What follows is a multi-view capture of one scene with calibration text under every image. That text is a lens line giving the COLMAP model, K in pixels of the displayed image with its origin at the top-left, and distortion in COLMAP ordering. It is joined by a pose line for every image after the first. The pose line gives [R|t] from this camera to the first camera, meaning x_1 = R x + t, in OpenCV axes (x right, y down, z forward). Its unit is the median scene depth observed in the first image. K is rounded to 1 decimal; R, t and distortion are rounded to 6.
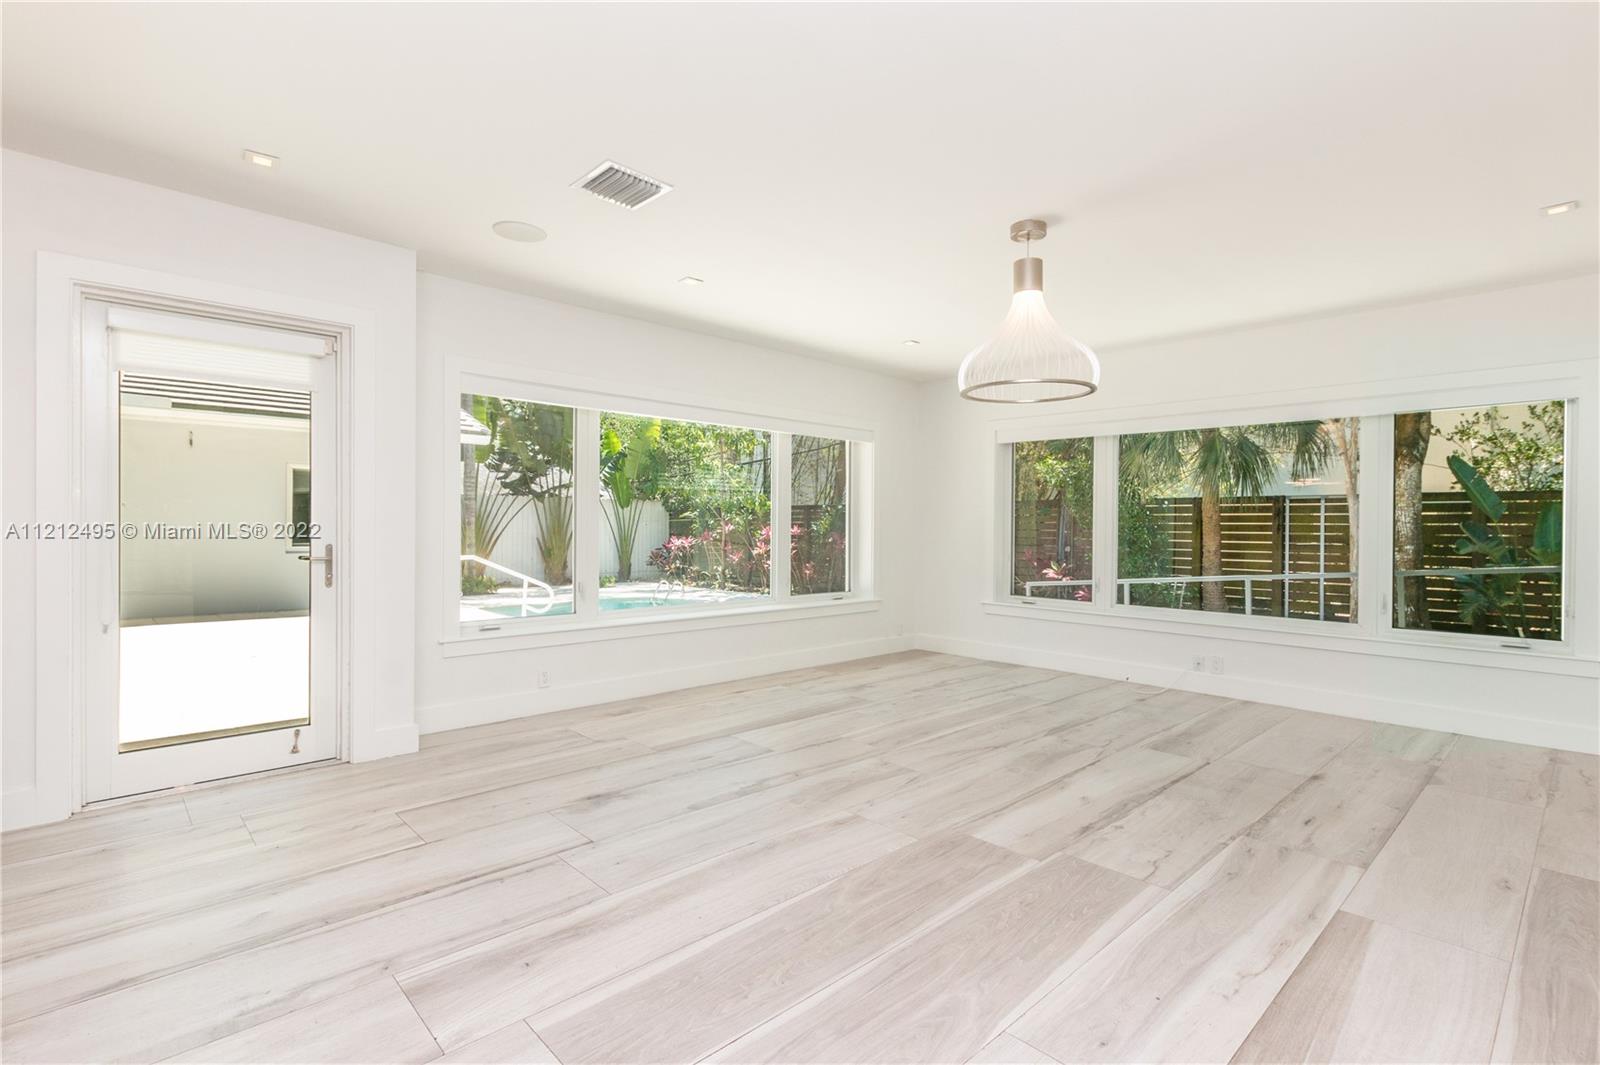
lens RADIAL K [[773.0, 0, 800.0], [0, 773.0, 532.5], [0, 0, 1]] dist [0.006325, -0.000017]
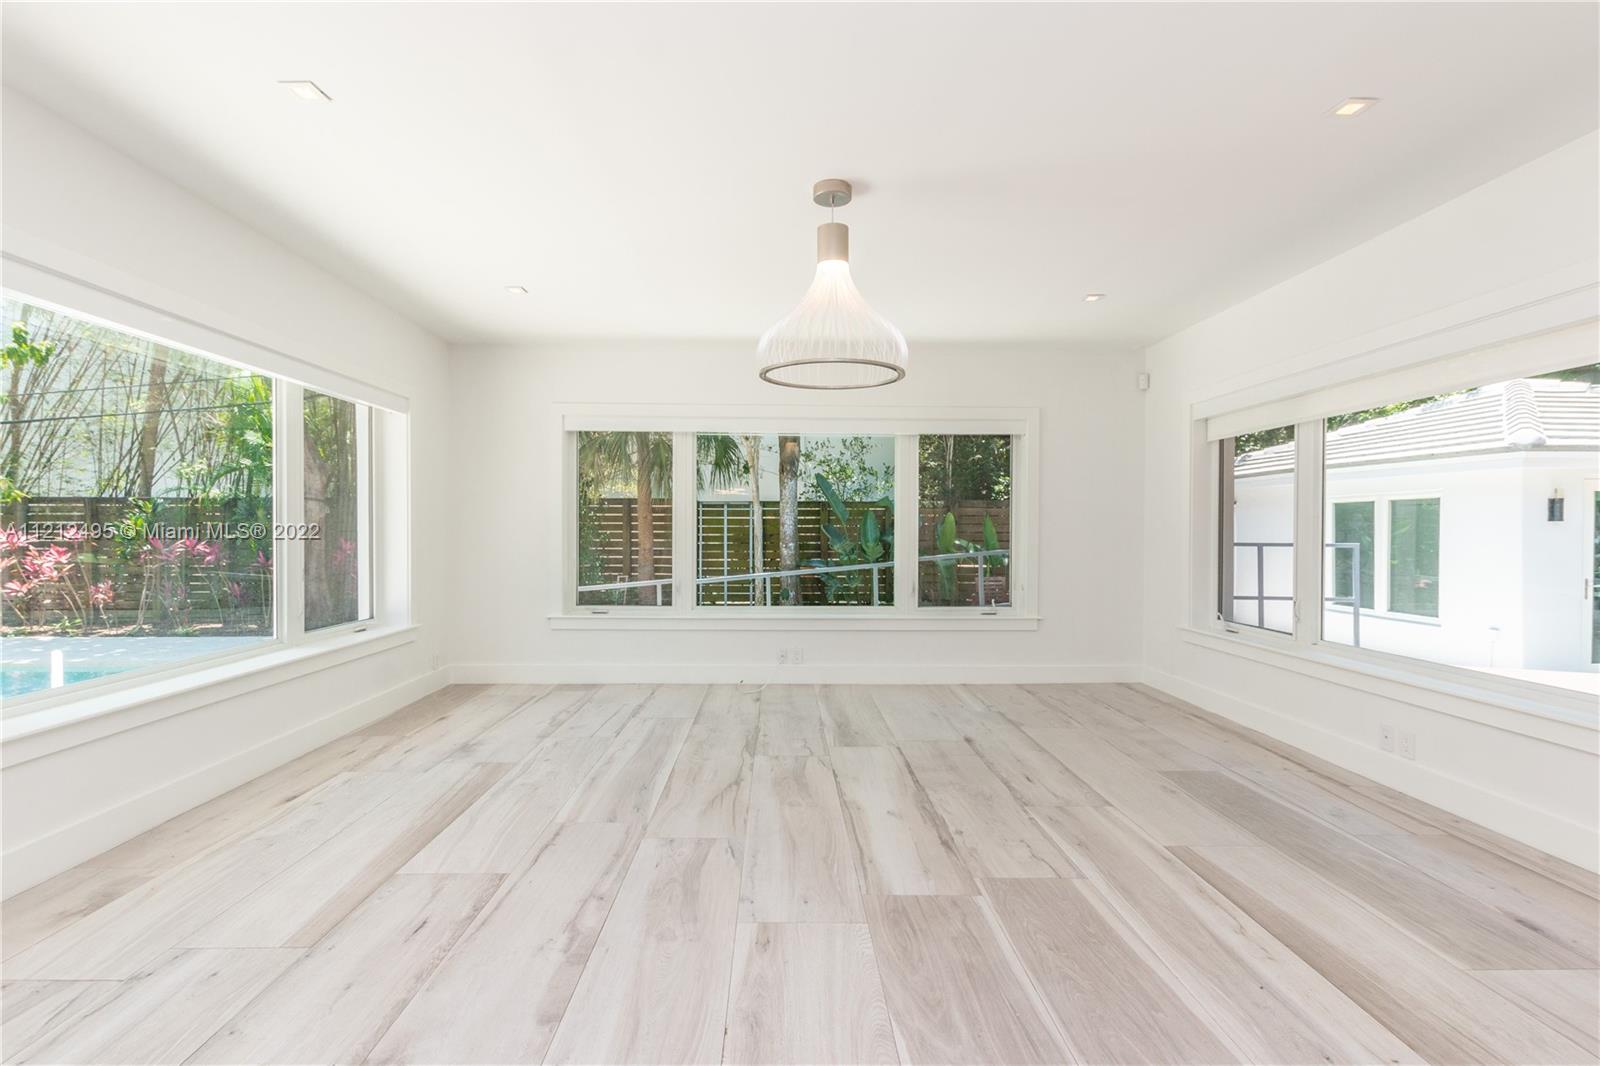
lens RADIAL K [[773.0, 0, 800.0], [0, 773.0, 533.0], [0, 0, 1]] dist [0.006325, -0.000017]
pose [[0.671604, -0.007965, 0.740867, -0.355556], [0.010854, 0.999941, 0.000911, 0.000209], [-0.740831, 0.007430, 0.671651, 0.394263]]
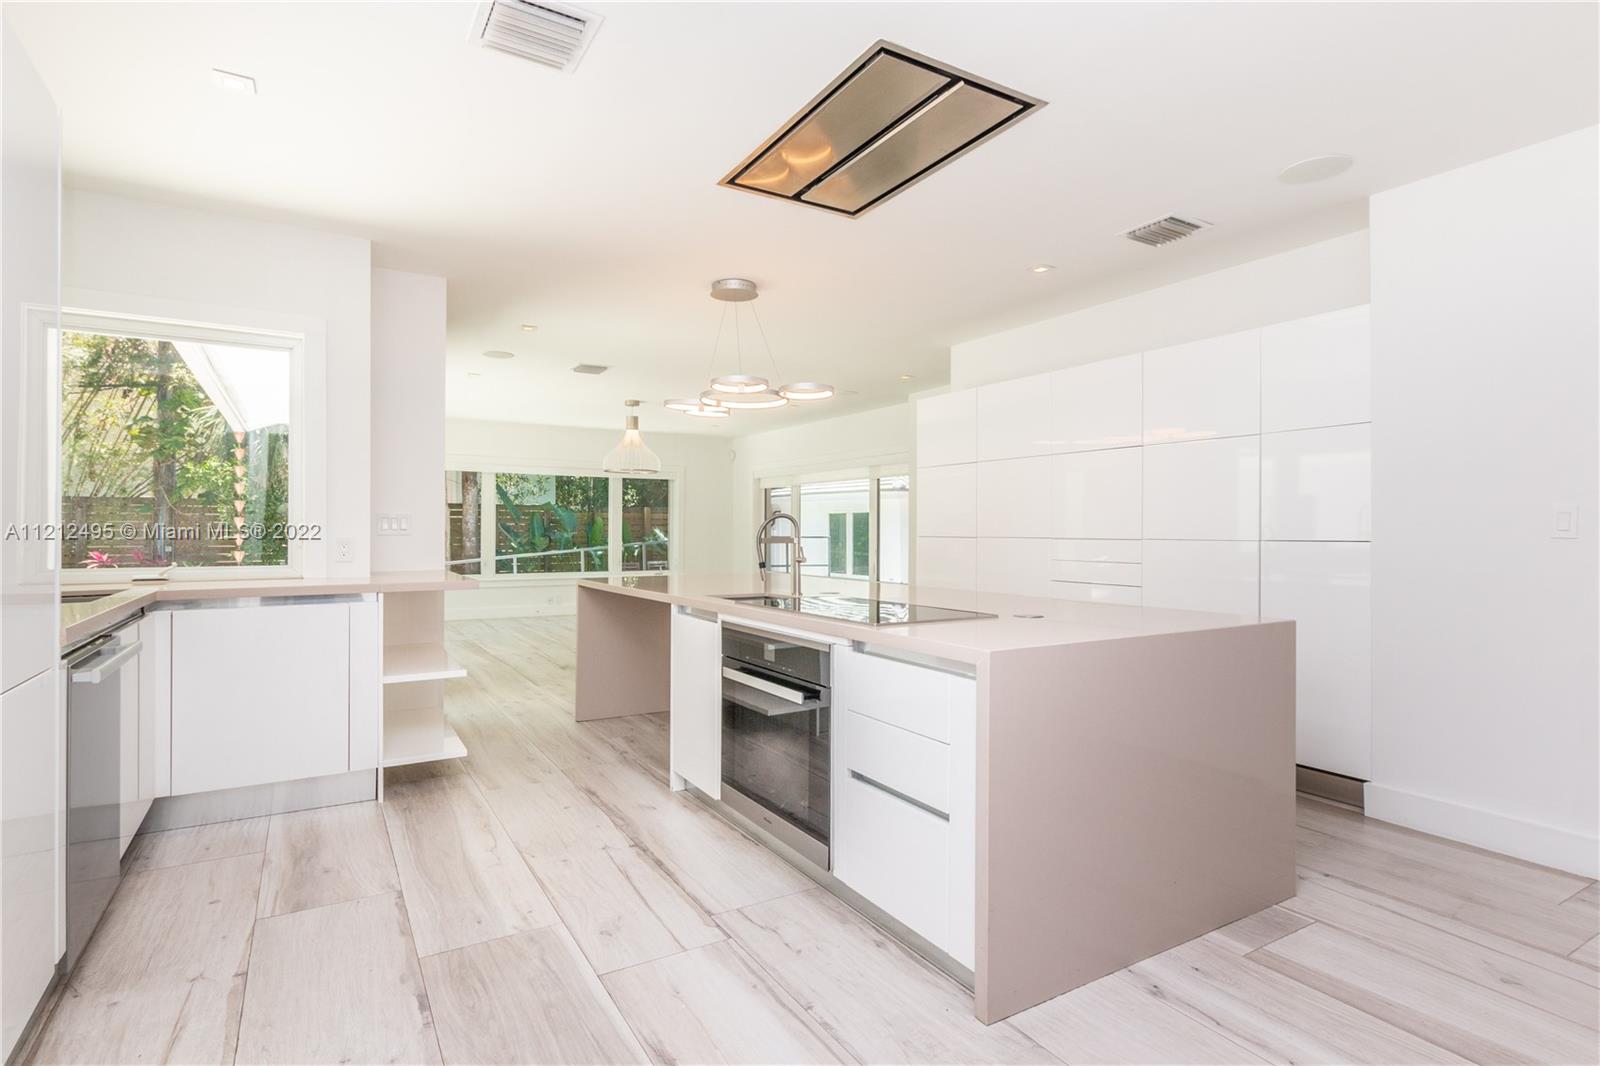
lens RADIAL K [[773.0, 0, 800.0], [0, 773.0, 533.0], [0, 0, 1]] dist [0.006325, -0.000017]
pose [[0.202988, -0.015581, 0.979057, -1.726665], [0.007217, 0.999870, 0.014416, -0.024392], [-0.979155, 0.004140, 0.203074, 0.027524]]
